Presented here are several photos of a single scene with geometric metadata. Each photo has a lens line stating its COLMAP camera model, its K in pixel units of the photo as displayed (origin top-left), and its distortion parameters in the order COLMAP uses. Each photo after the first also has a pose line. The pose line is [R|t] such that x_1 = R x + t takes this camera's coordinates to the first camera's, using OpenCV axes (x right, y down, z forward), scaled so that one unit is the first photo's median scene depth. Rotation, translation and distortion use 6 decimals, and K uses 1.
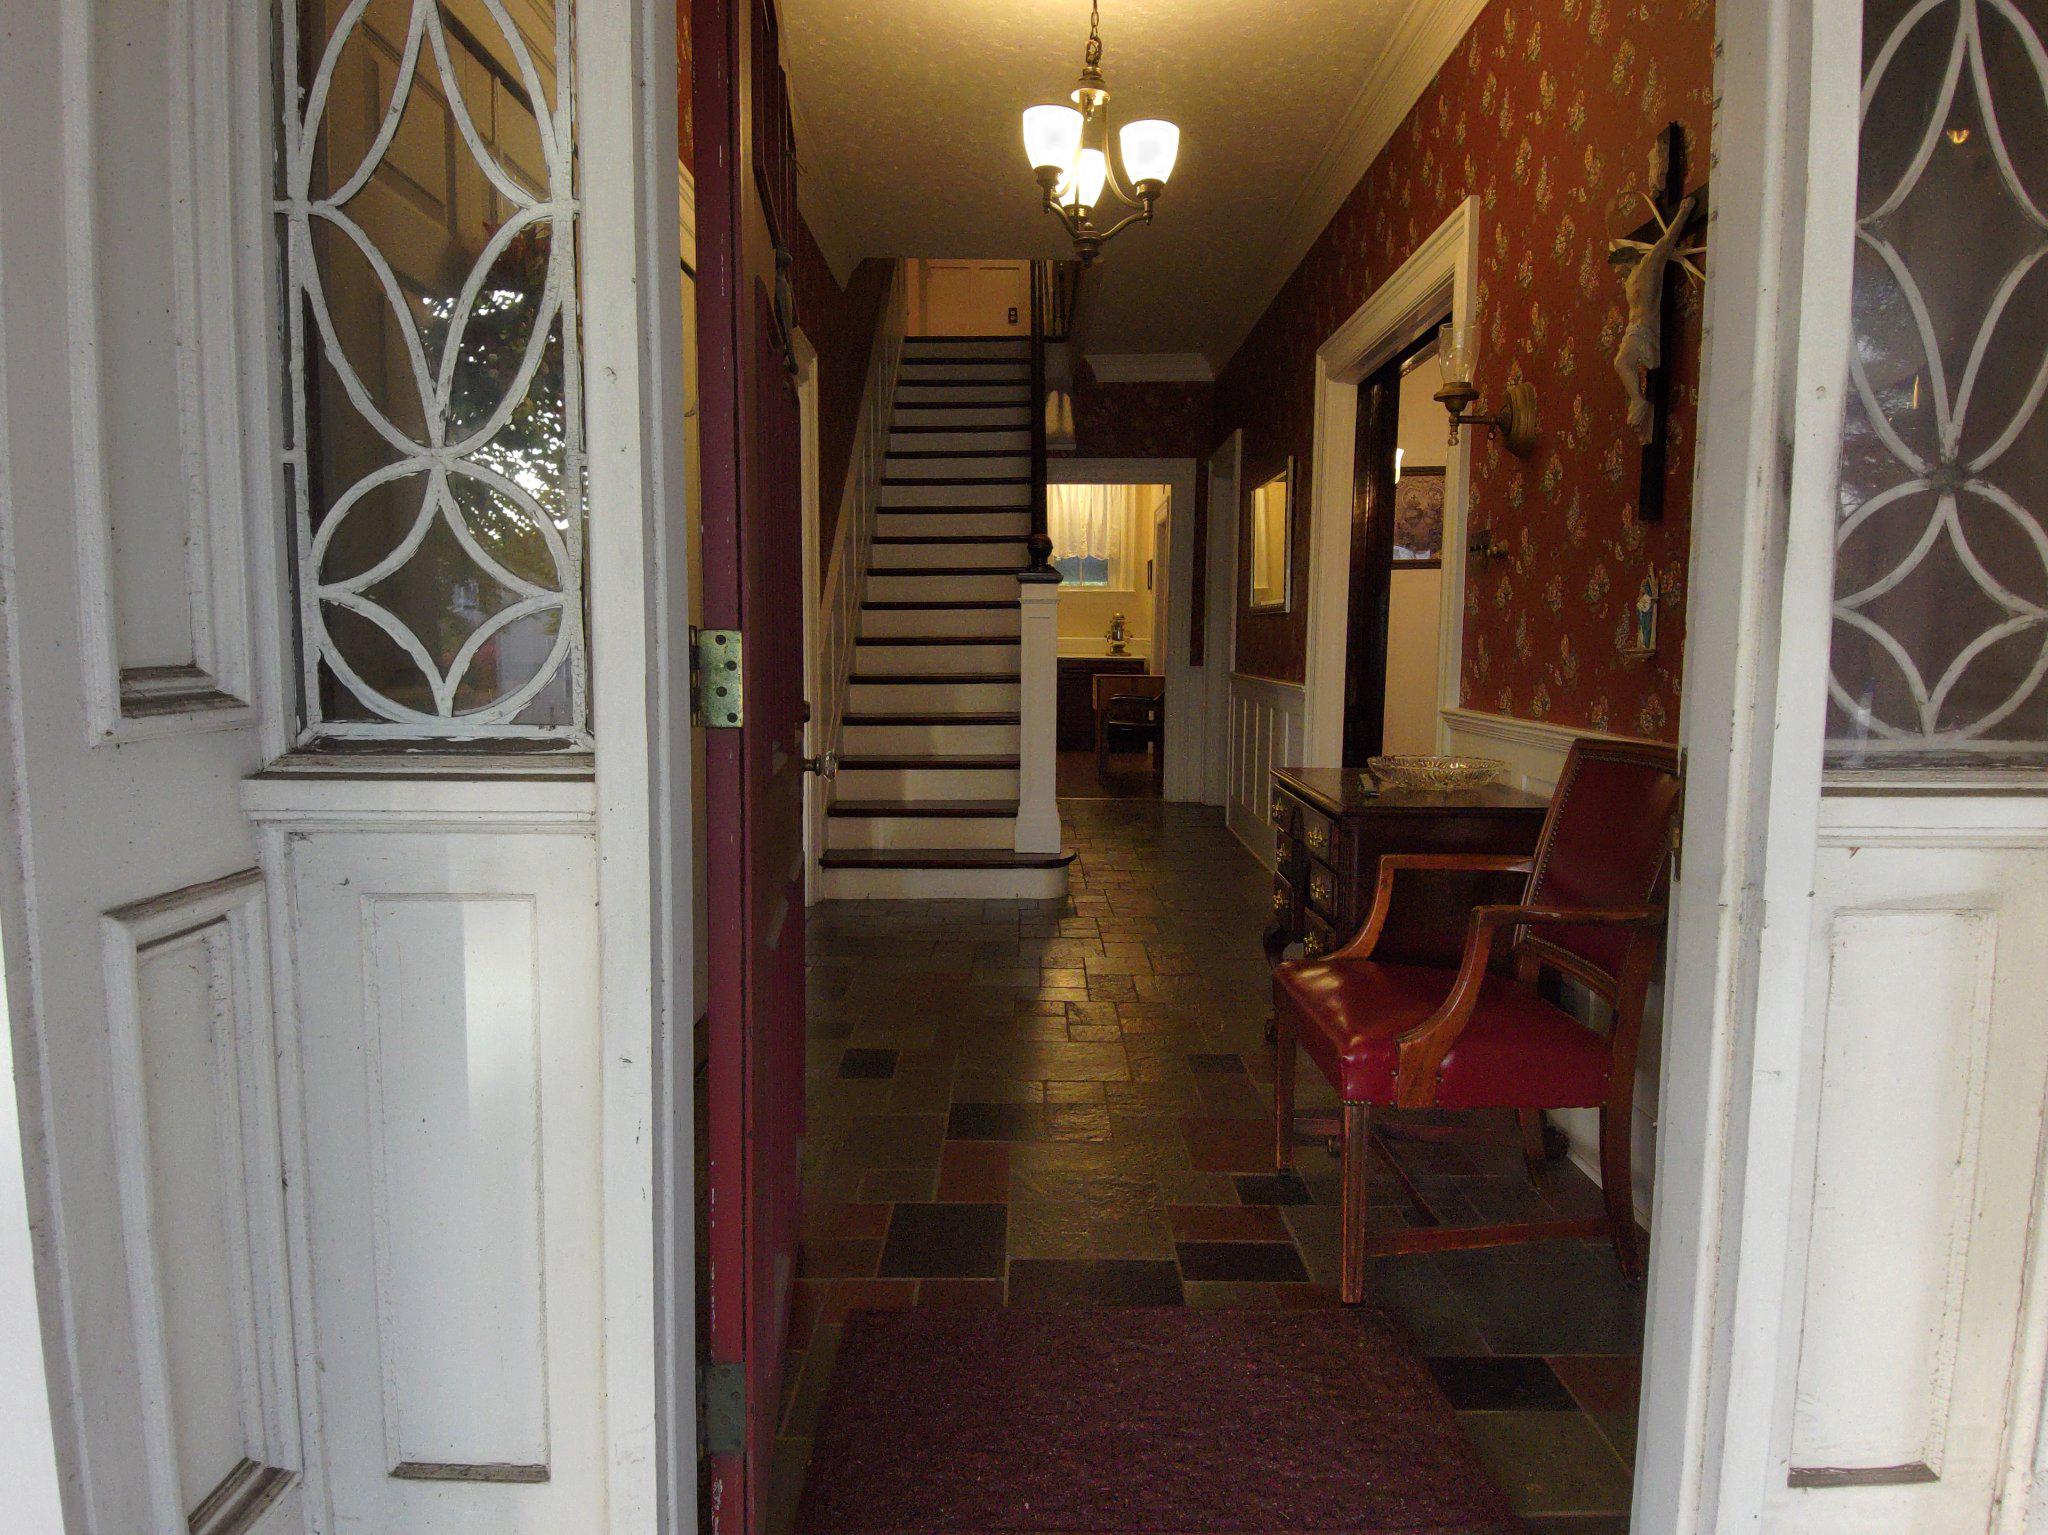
lens RADIAL K [[1250.2, 0, 1020.5], [0, 1250.2, 769.2], [0, 0, 1]] dist [0.003381, 0.000144]
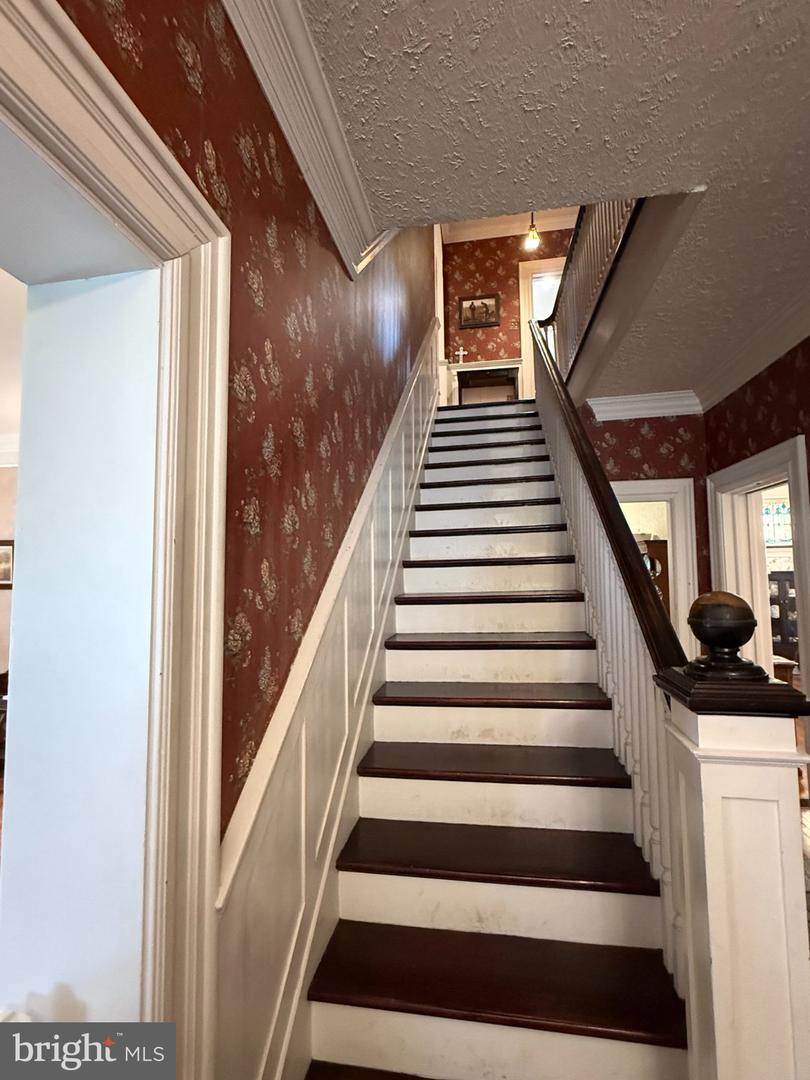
lens RADIAL K [[499.3, 0, 404.8], [0, 499.3, 538.6], [0, 0, 1]] dist [0.000181, -0.000003]
pose [[0.986197, -0.028430, -0.163116, -0.044818], [0.001279, 0.986427, -0.164194, -0.120302], [0.165570, 0.161719, 0.972848, 0.522800]]
